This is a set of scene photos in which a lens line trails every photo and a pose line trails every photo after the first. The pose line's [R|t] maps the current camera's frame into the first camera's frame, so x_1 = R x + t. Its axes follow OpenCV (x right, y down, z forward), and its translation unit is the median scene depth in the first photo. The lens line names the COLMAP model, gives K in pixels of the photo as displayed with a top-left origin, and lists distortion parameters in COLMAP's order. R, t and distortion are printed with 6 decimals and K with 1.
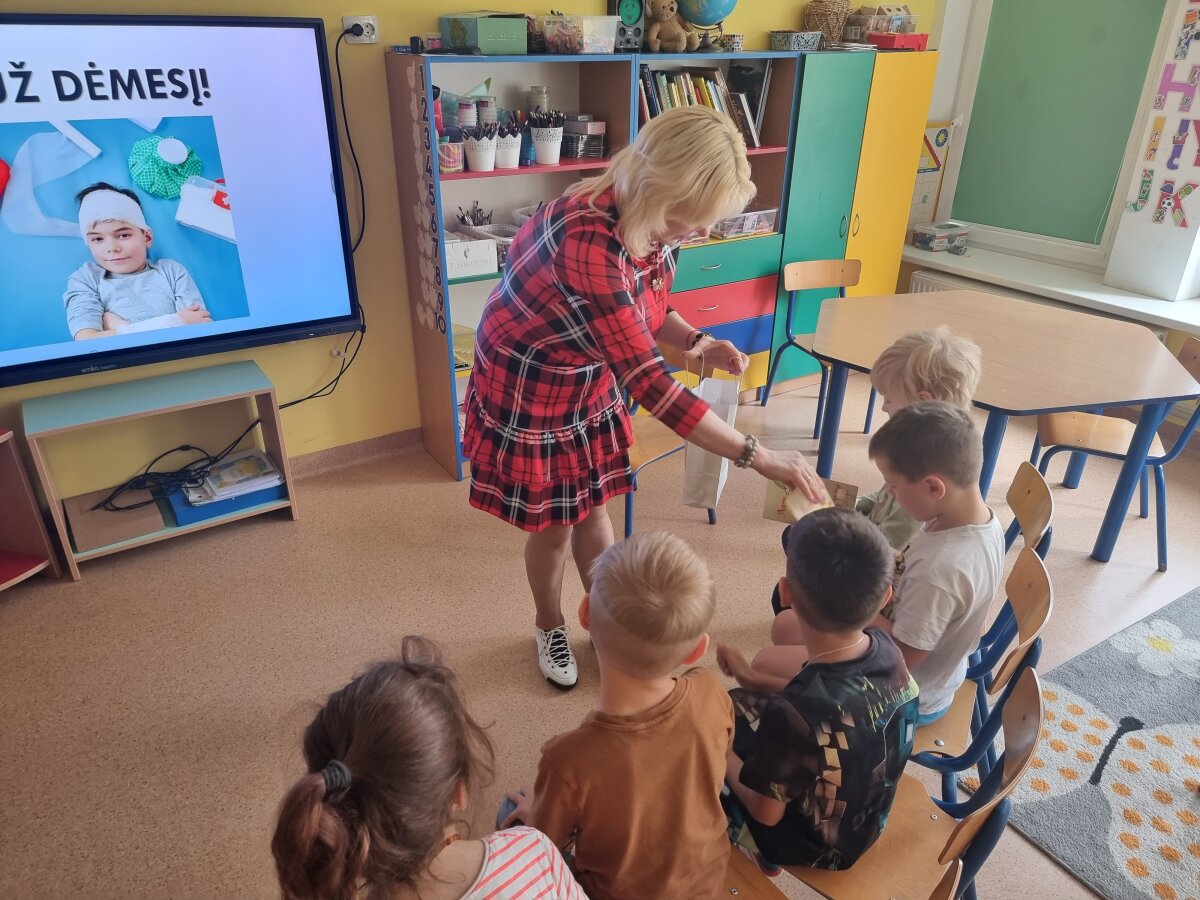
lens RADIAL K [[825.4, 0, 589.0], [0, 825.4, 455.2], [0, 0, 1]] dist [0.088024, -0.079664]
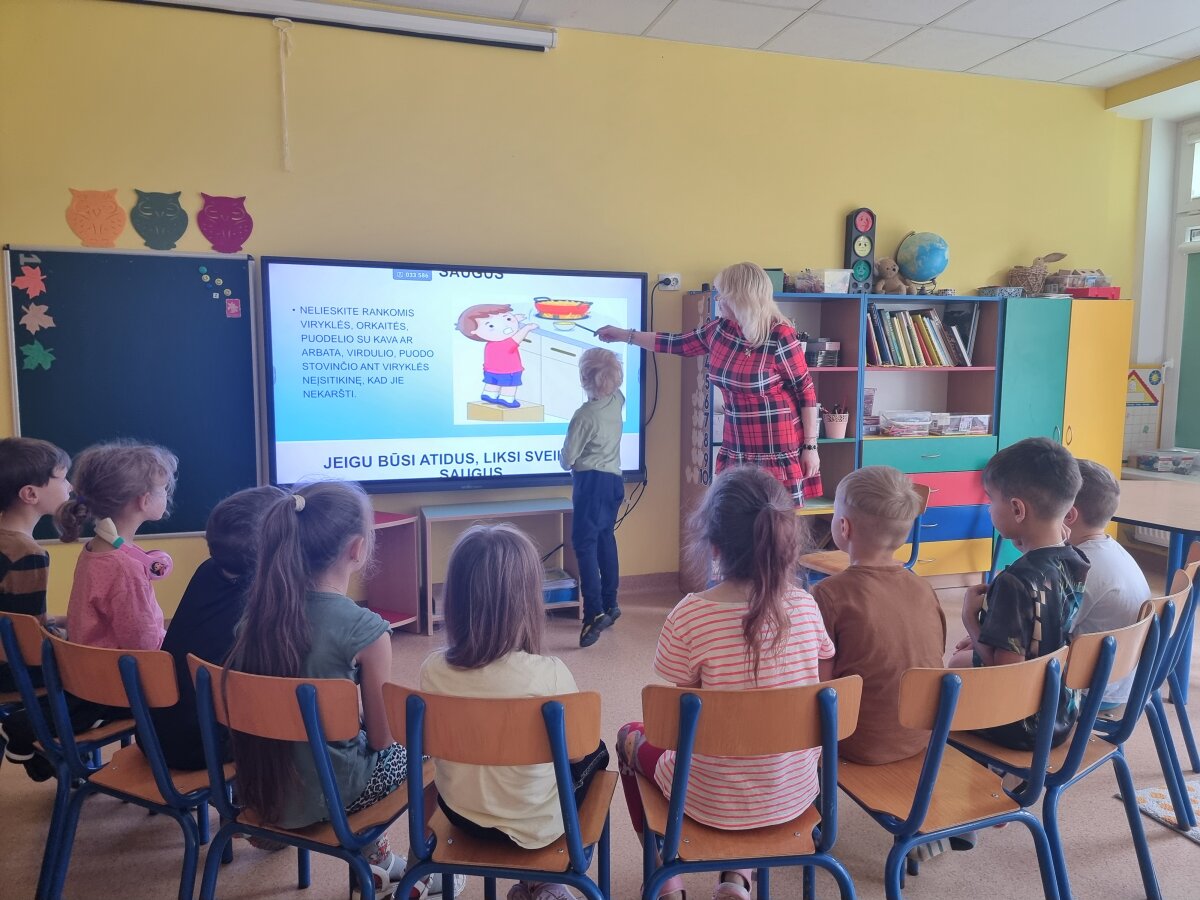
lens RADIAL K [[836.8, 0, 610.2], [0, 836.8, 446.4], [0, 0, 1]] dist [0.085749, -0.075755]
pose [[0.967389, 0.025501, -0.252009, 0.007734], [-0.112641, 0.934438, -0.337842, 0.241531], [0.226872, 0.355211, 0.906837, -0.229163]]
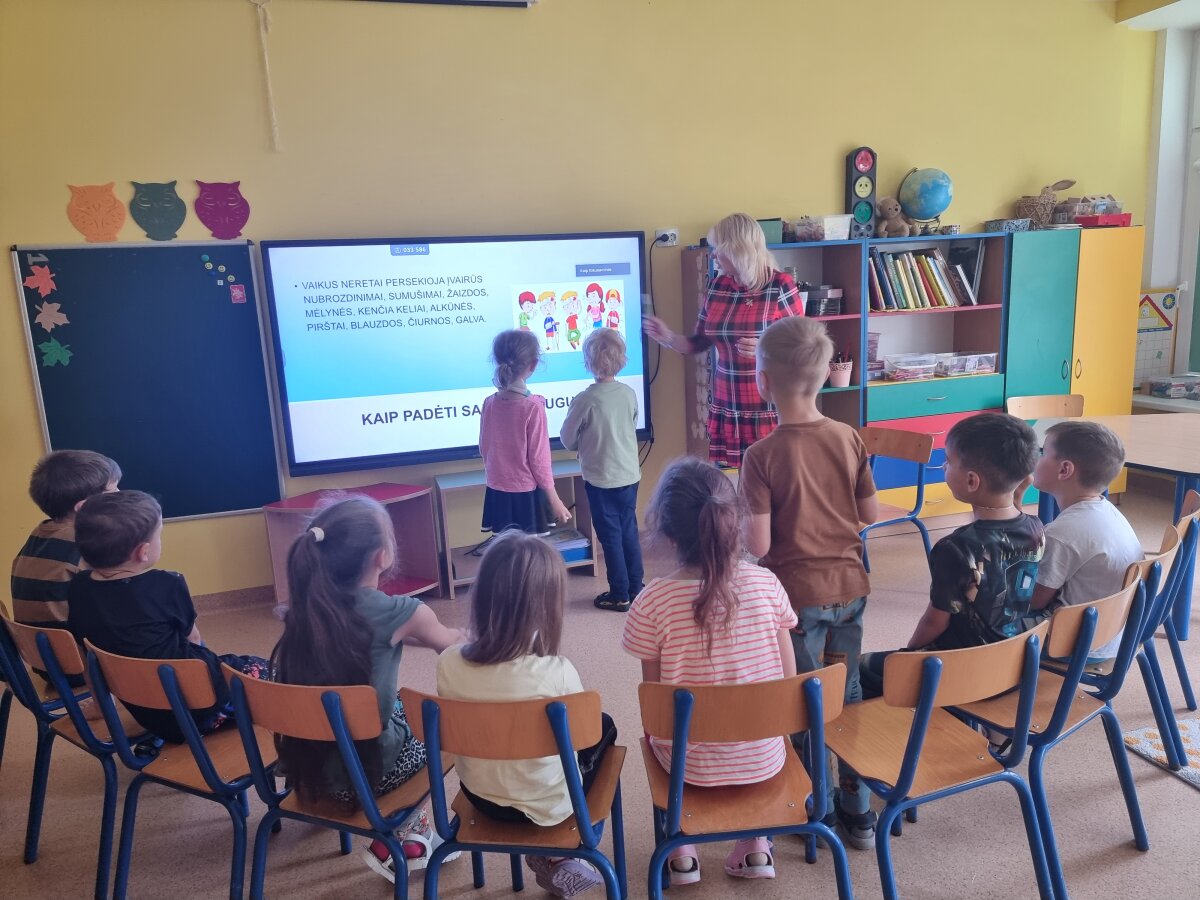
lens RADIAL K [[832.7, 0, 600.6], [0, 832.7, 453.9], [0, 0, 1]] dist [0.093900, -0.082946]
pose [[0.959515, -0.000189, -0.281659, 0.027027], [-0.073322, 0.965355, -0.250428, 0.205667], [0.271948, 0.260941, 0.926258, -0.254975]]
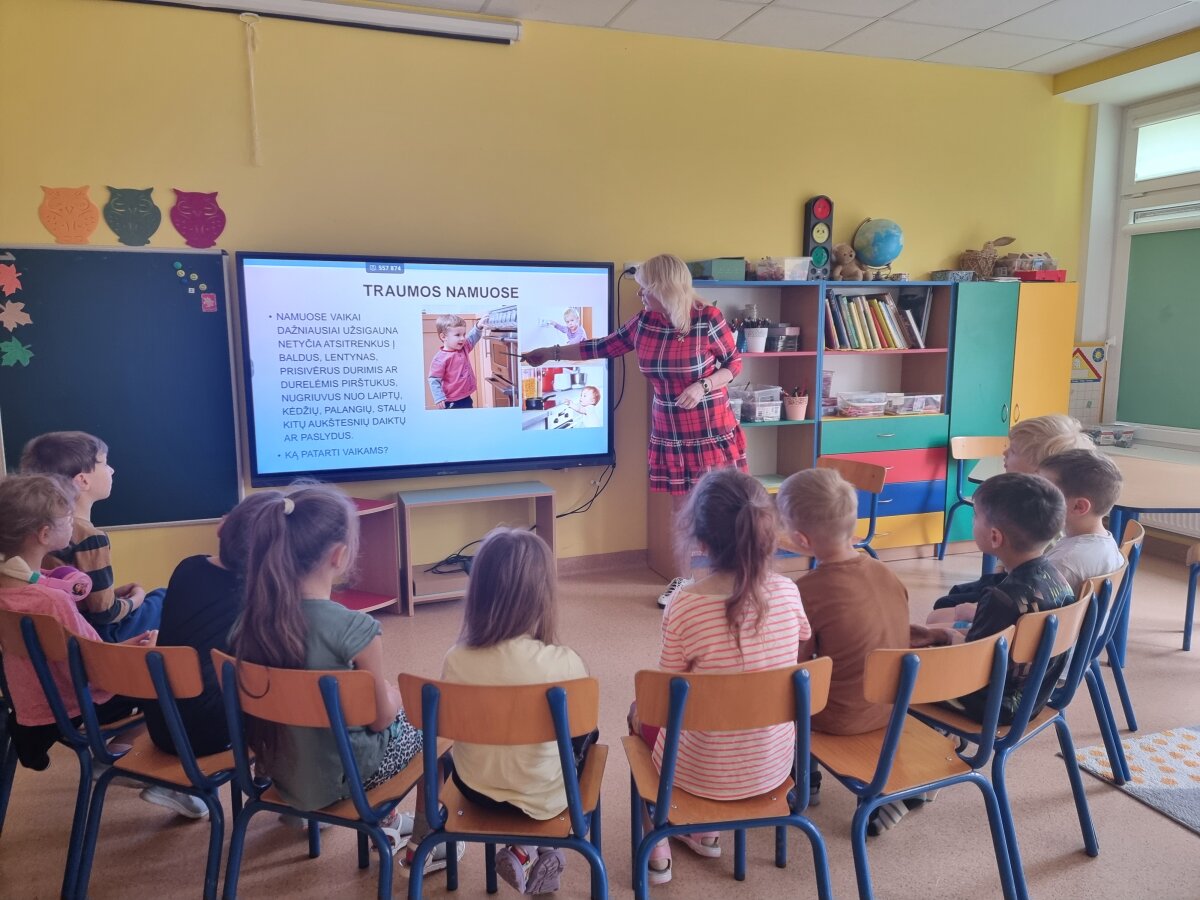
lens RADIAL K [[830.1, 0, 592.6], [0, 830.1, 451.0], [0, 0, 1]] dist [0.099585, -0.084067]
pose [[0.974806, 0.020036, -0.222153, -0.002251], [-0.088862, 0.948393, -0.304393, 0.237009], [0.204589, 0.316465, 0.926279, -0.272725]]
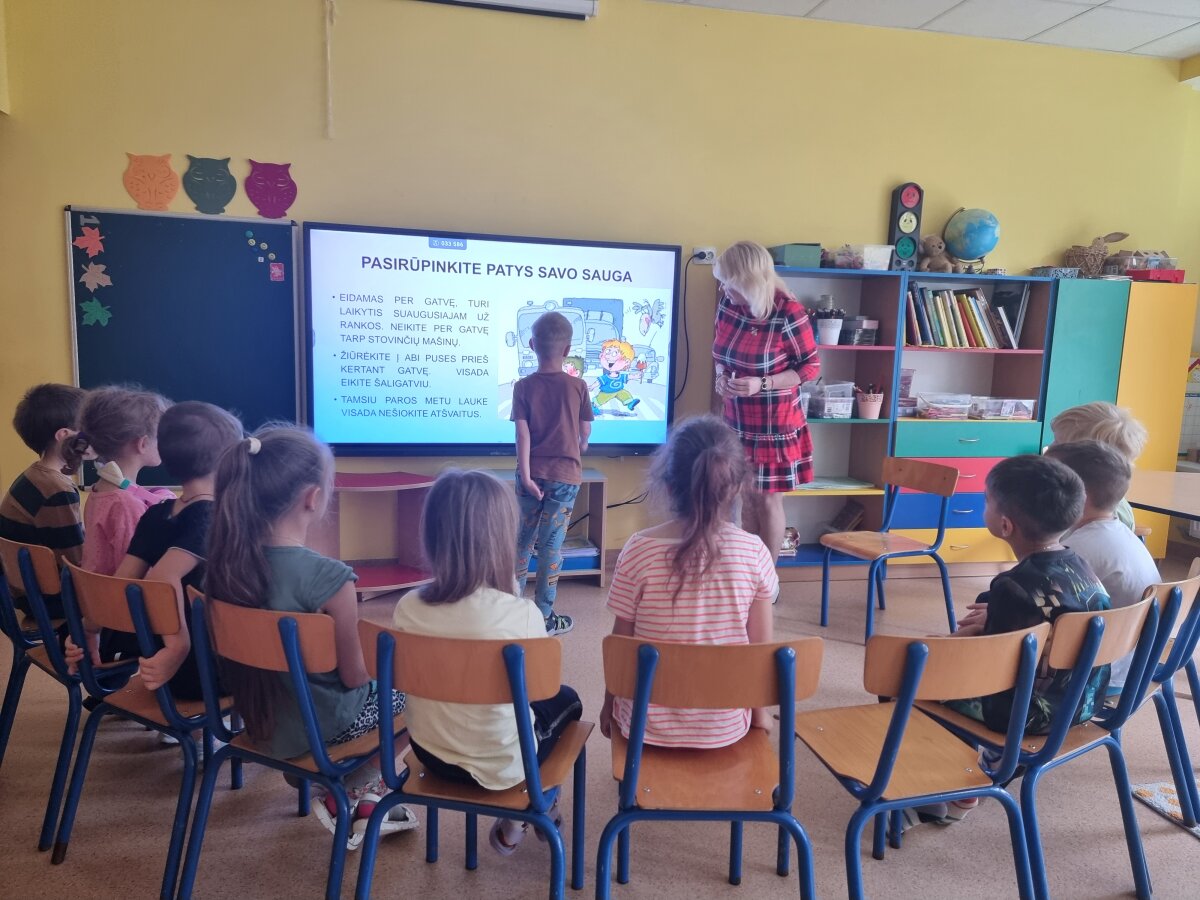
lens RADIAL K [[831.3, 0, 600.0], [0, 831.3, 450.0], [0, 0, 1]] dist [0.092619, -0.077573]
pose [[0.942476, 0.068067, -0.327270, 0.051711], [-0.172132, 0.938088, -0.300601, 0.248843], [0.286547, 0.339643, 0.895842, -0.217397]]
